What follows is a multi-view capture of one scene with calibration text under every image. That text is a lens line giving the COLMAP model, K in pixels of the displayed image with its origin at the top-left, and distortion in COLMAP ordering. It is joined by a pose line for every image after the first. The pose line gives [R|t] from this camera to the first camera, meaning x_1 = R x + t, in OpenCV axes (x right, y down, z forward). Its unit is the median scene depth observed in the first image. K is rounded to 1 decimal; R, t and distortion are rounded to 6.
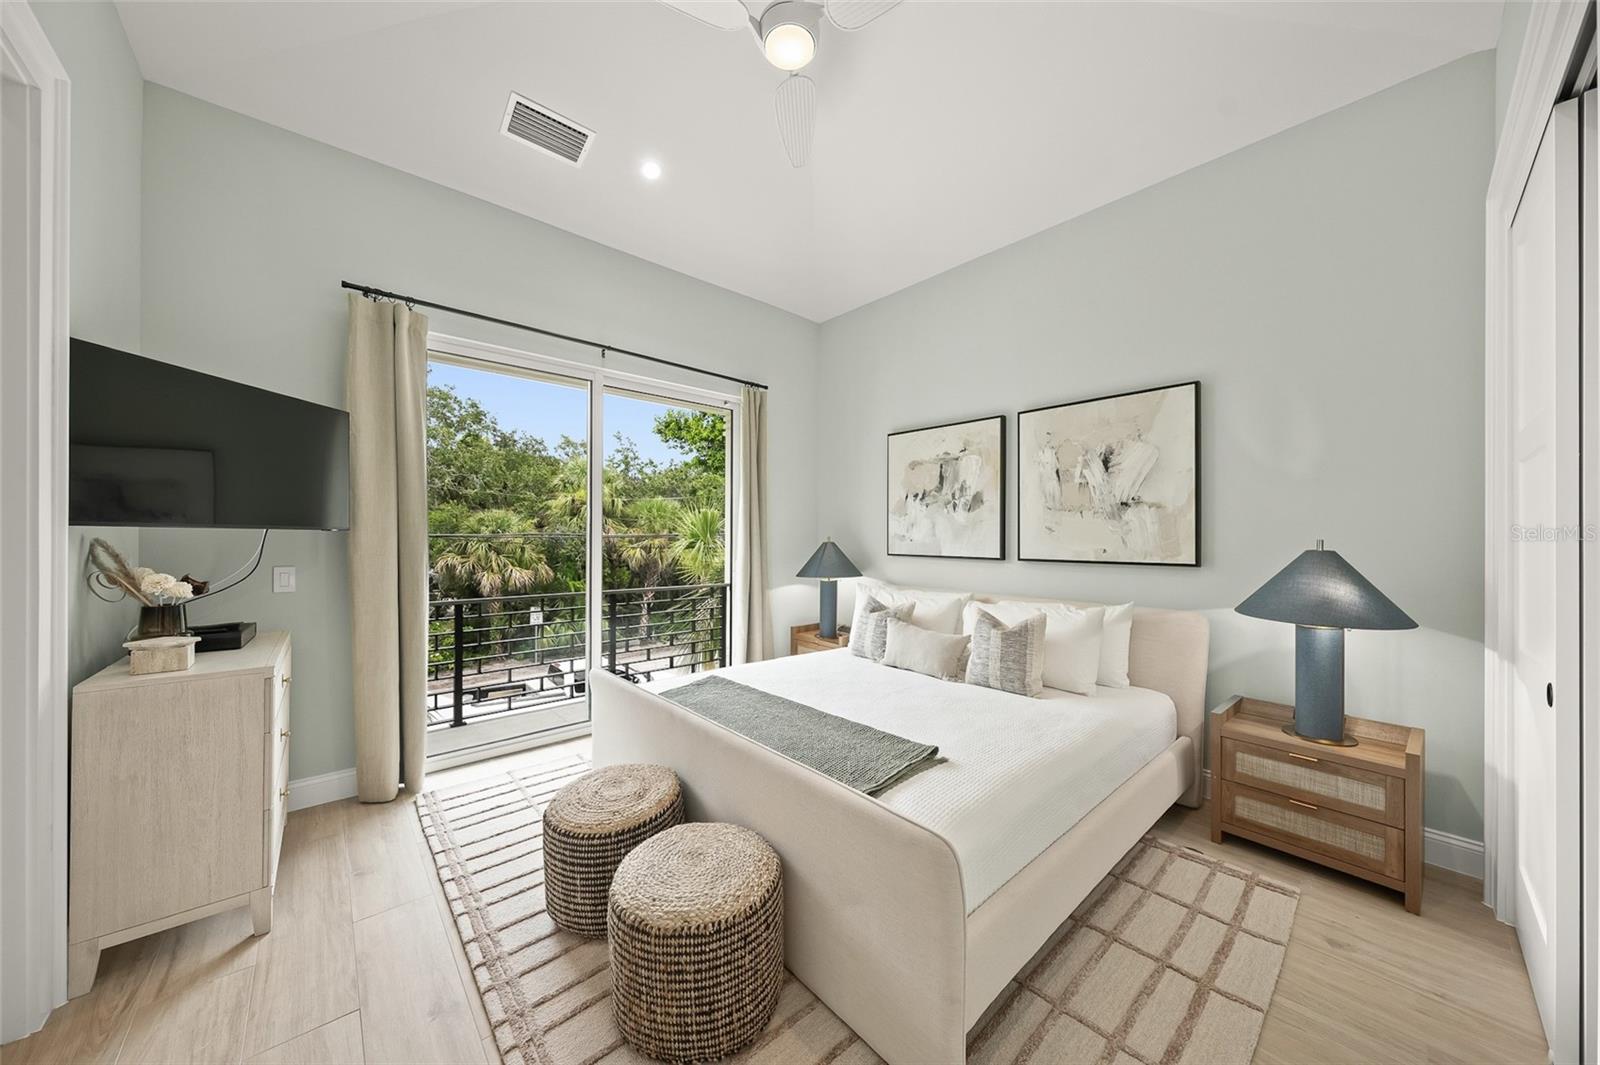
lens RADIAL K [[546.5, 0, 790.0], [0, 546.5, 533.0], [0, 0, 1]] dist [0.000956, 0.000293]
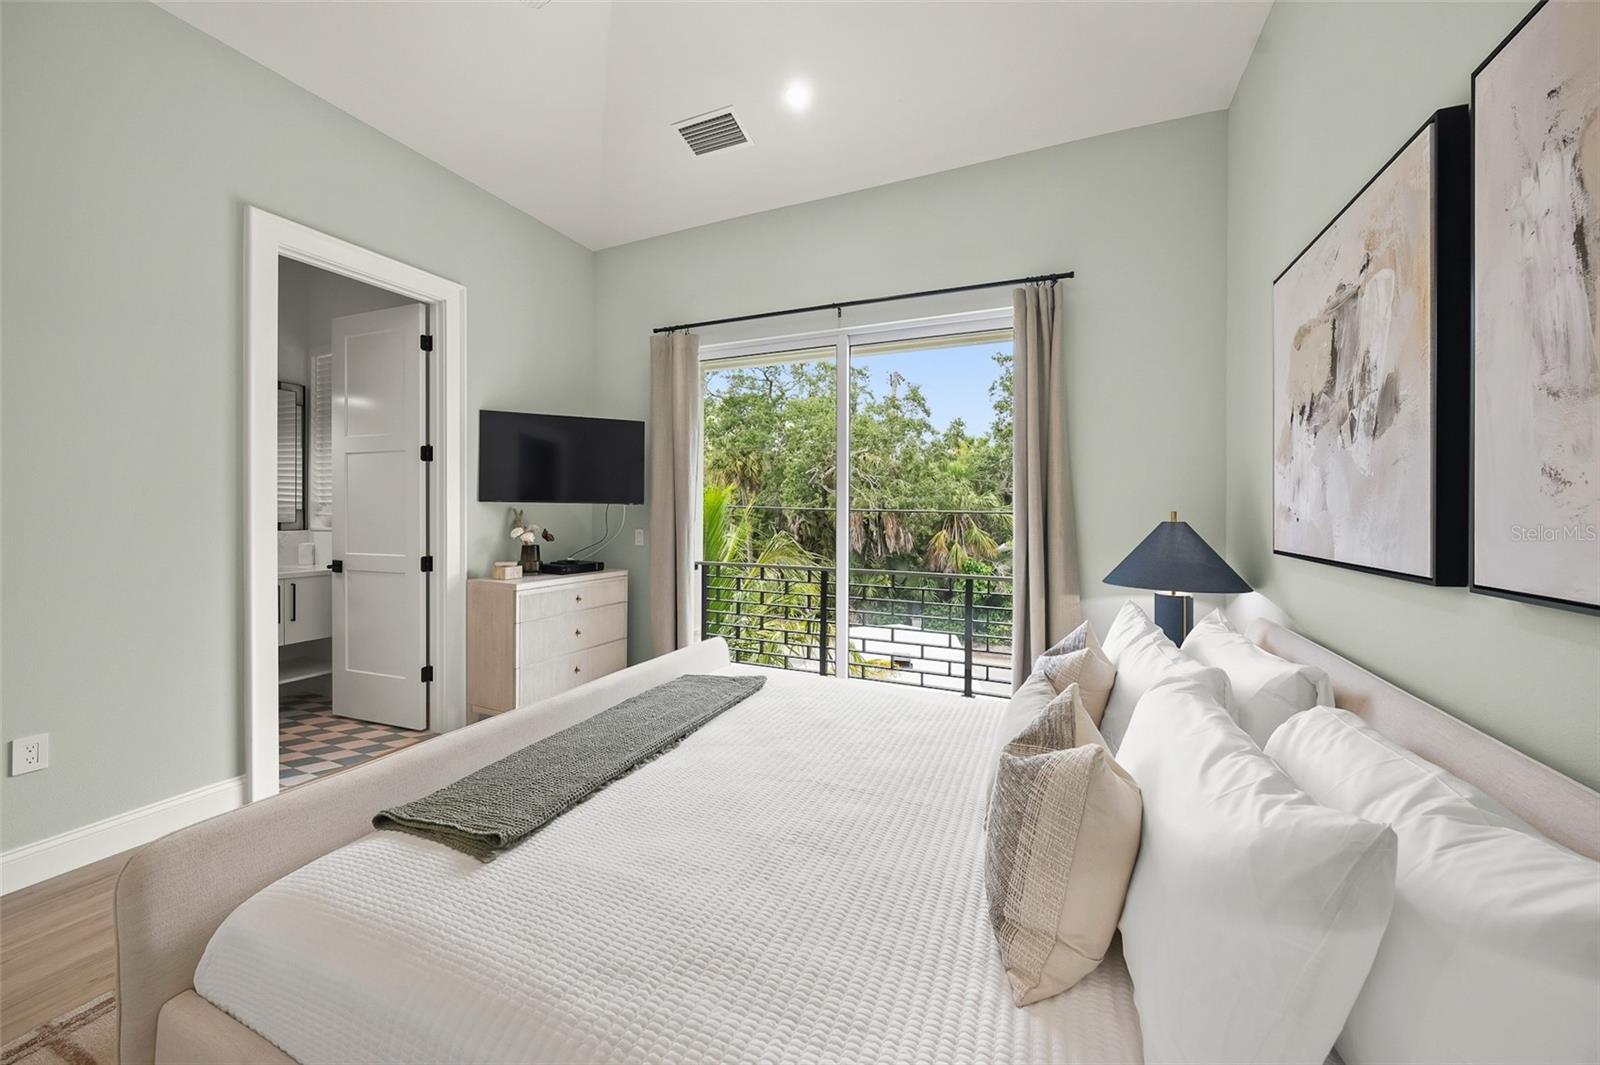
lens RADIAL K [[579.0, 0, 793.8], [0, 579.0, 509.2], [0, 0, 1]] dist [0.001794, 0.000201]
pose [[0.418616, -0.002944, -0.908158, 0.693786], [-0.004622, 0.999975, -0.005372, 0.013954], [0.908151, 0.006447, 0.418592, 0.701290]]
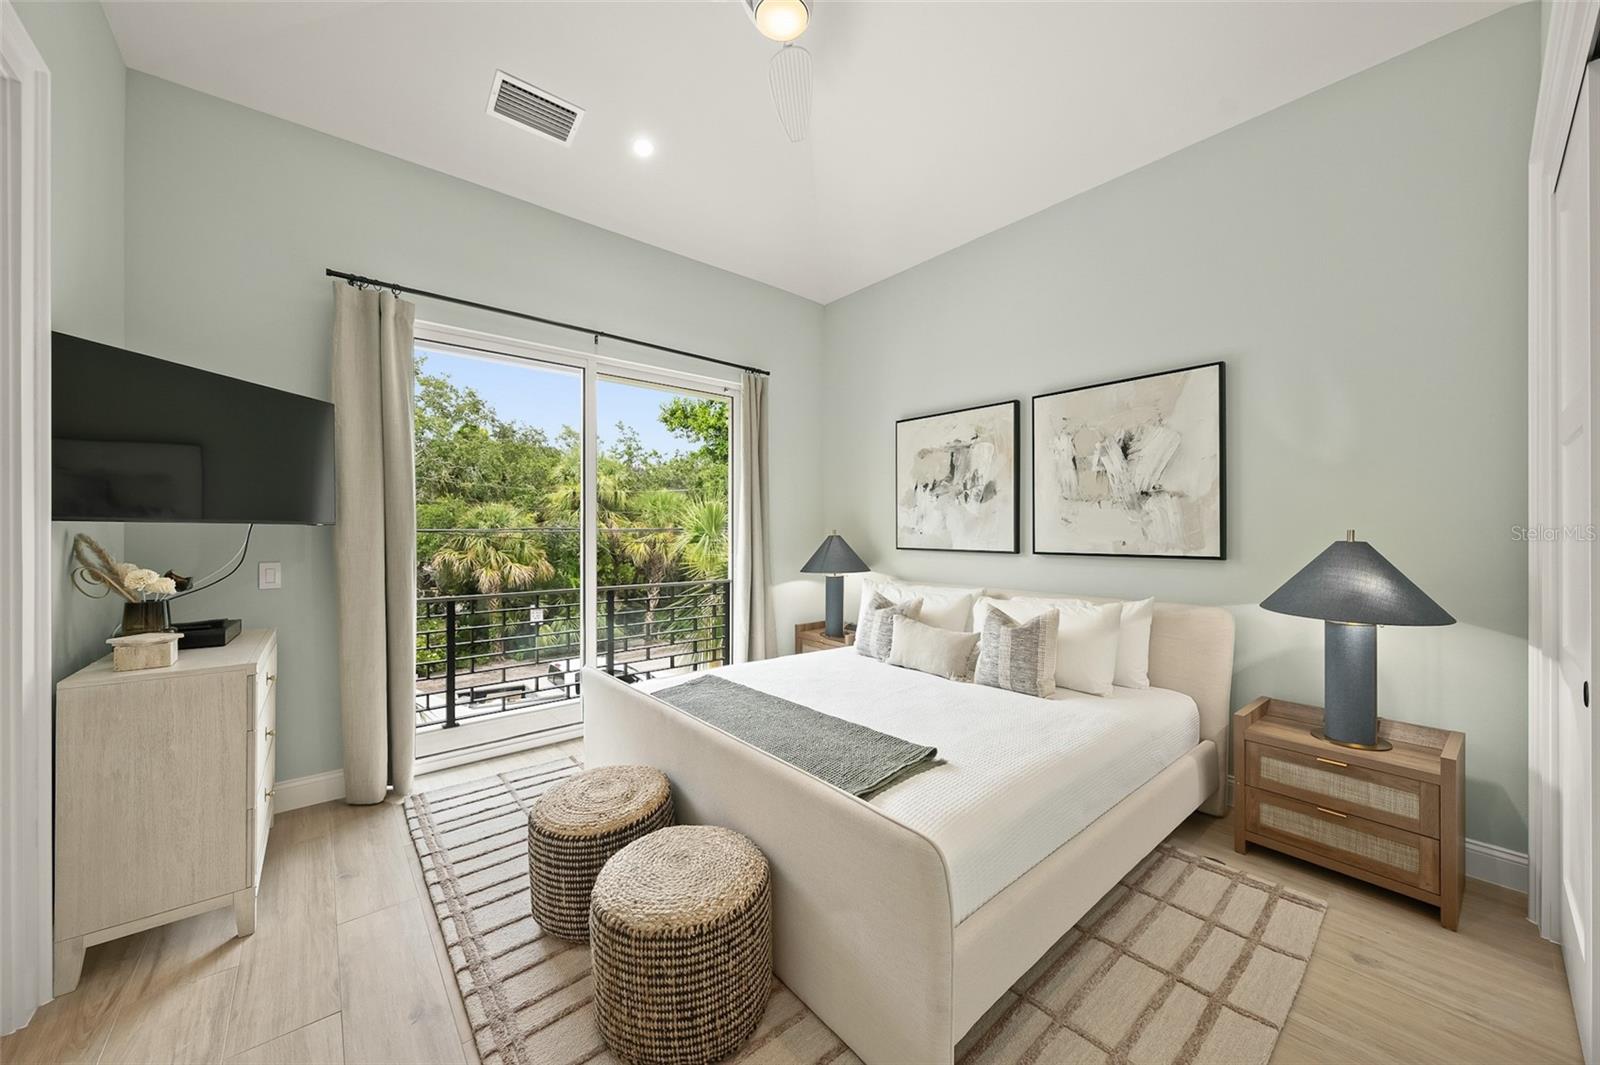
lens RADIAL K [[579.0, 0, 789.4], [0, 579.0, 527.3], [0, 0, 1]] dist [0.001794, 0.000201]
pose [[0.999696, -0.004511, -0.024247, 0.027666], [0.004548, 0.999989, 0.001479, 0.001487], [0.024240, -0.001588, 0.999705, -0.012460]]
